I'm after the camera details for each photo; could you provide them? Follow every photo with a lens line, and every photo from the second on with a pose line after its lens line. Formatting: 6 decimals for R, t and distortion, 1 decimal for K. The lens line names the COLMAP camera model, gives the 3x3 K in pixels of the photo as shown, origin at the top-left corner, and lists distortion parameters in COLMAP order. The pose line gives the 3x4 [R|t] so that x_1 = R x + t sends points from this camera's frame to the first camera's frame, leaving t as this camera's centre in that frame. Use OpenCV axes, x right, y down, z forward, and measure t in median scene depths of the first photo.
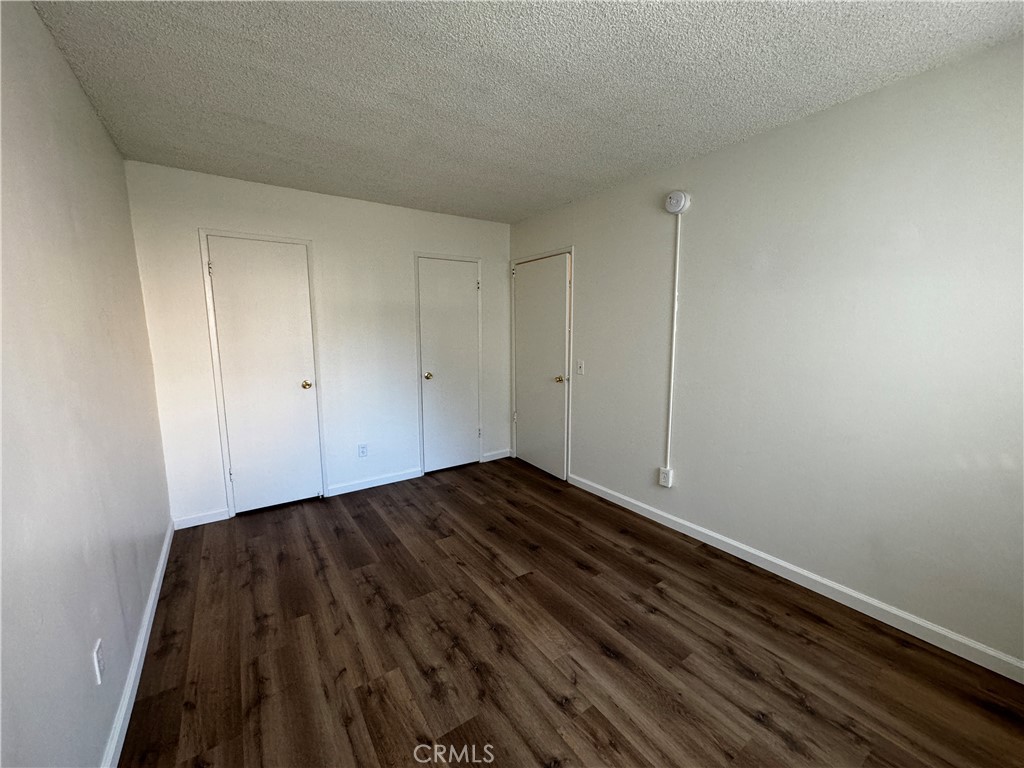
lens RADIAL K [[407.2, 0, 512.0], [0, 407.2, 384.0], [0, 0, 1]] dist [0.000075, -0.000318]
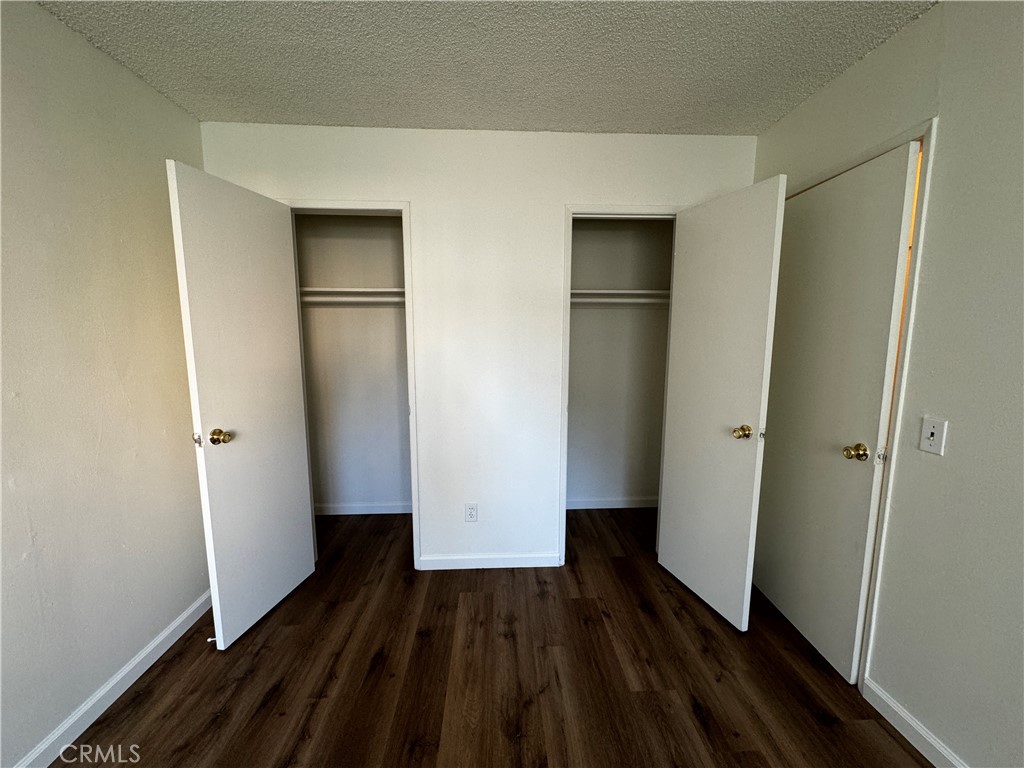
lens RADIAL K [[407.2, 0, 512.0], [0, 407.2, 384.0], [0, 0, 1]] dist [0.000075, -0.000318]
pose [[0.847815, 0.070231, -0.525620, 0.045863], [-0.077490, 0.996959, 0.008219, -0.090816], [0.524599, 0.033762, 0.850680, 0.691854]]
